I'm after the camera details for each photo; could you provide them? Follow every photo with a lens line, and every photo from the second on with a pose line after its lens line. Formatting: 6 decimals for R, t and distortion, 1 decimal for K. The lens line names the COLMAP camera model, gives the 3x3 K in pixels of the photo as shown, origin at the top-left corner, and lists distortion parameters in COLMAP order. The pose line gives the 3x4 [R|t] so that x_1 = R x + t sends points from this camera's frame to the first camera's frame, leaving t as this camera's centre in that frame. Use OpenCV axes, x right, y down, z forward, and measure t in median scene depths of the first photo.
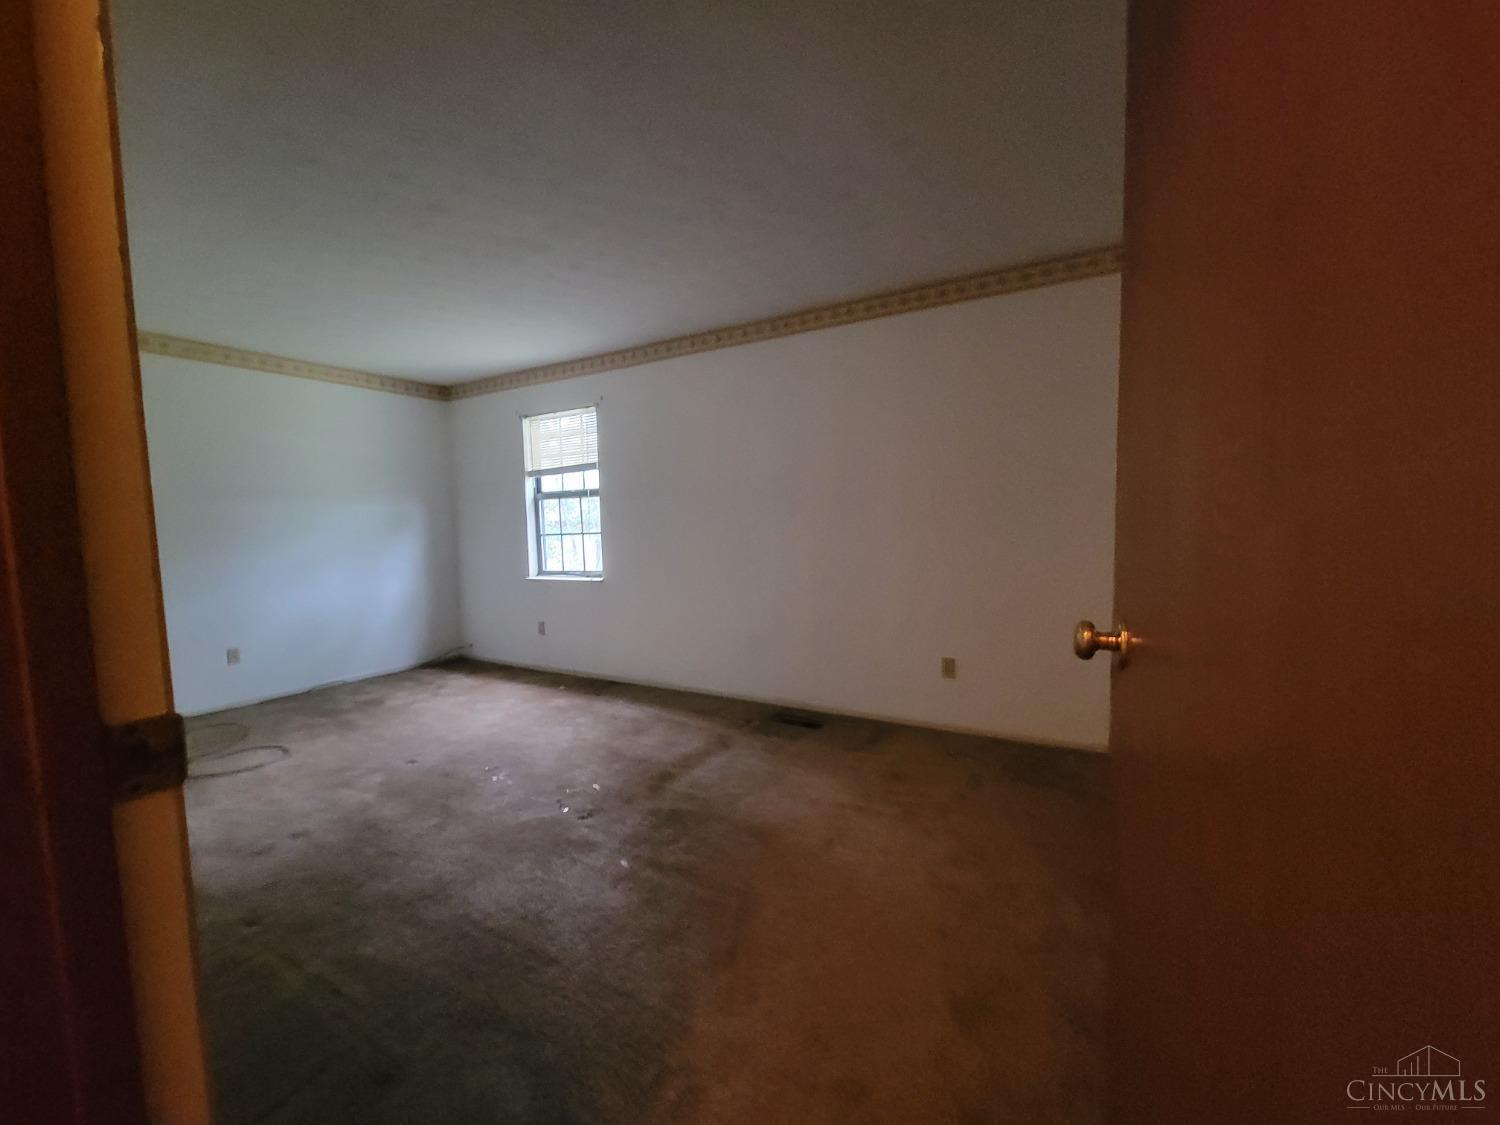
lens RADIAL K [[605.1, 0, 755.6], [0, 605.1, 563.8], [0, 0, 1]] dist [-0.008227, 0.000005]
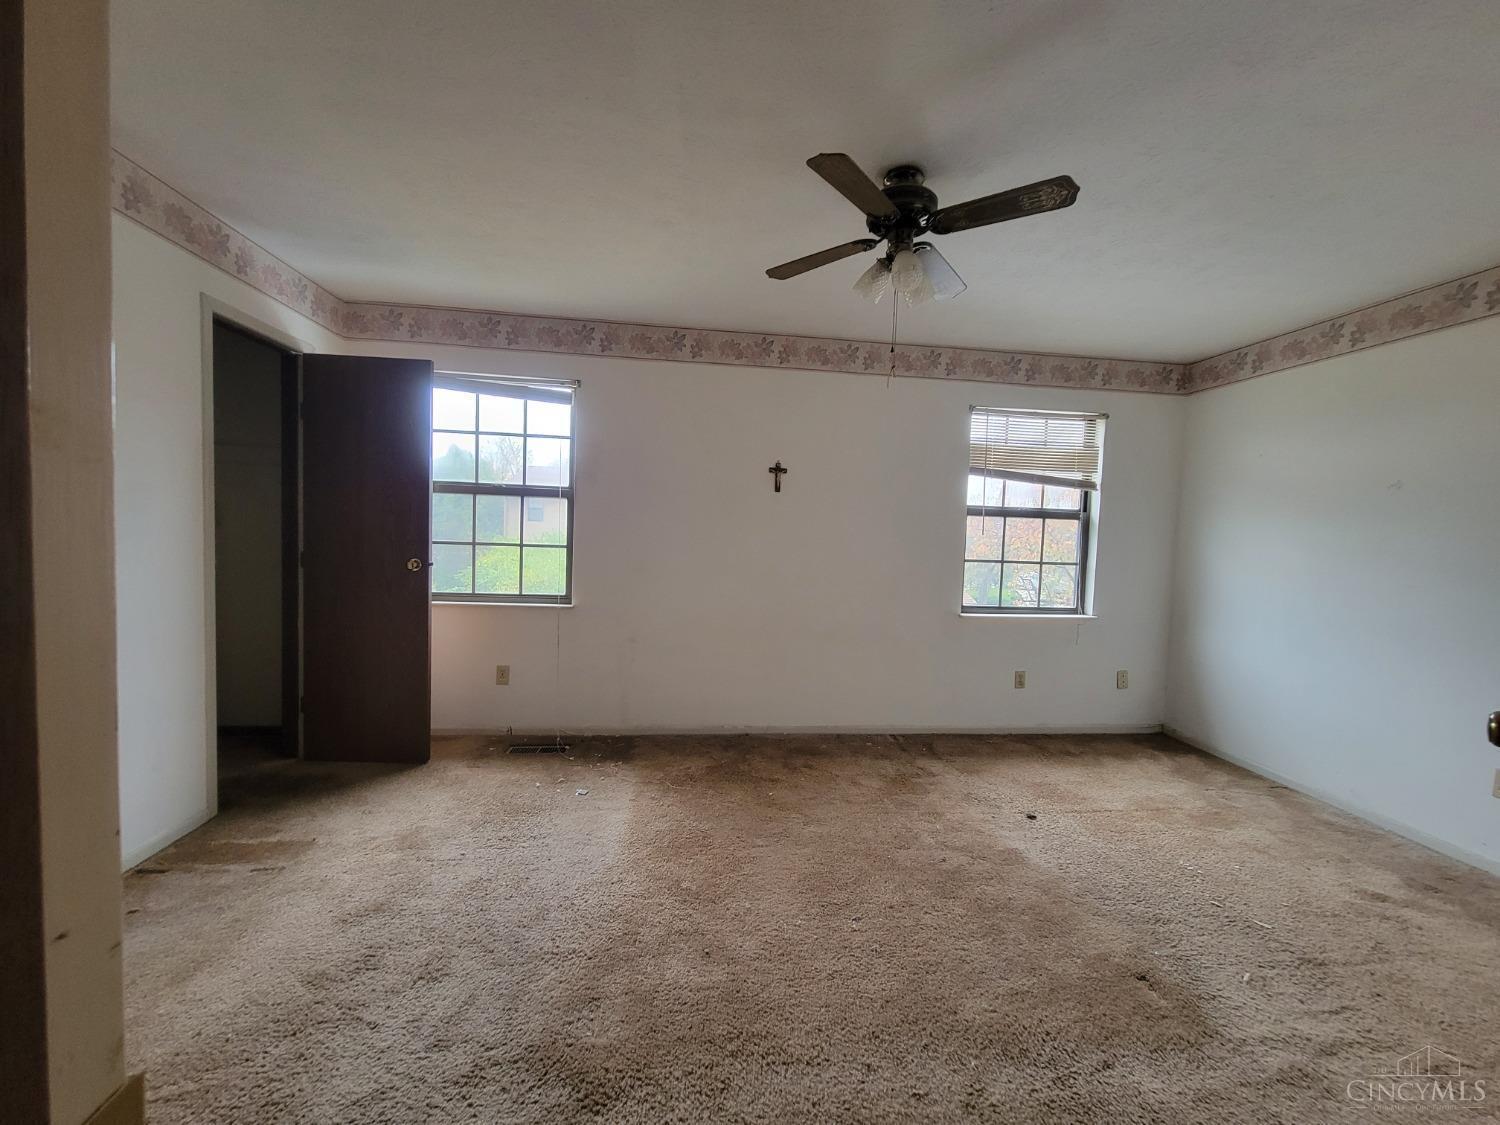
lens RADIAL K [[605.1, 0, 755.6], [0, 605.1, 563.8], [0, 0, 1]] dist [-0.008227, 0.000005]
pose [[0.796524, 0.014058, 0.604443, -1.306364], [0.001827, 0.999669, -0.025658, -0.031520], [-0.604604, 0.021541, 0.796235, 0.683563]]
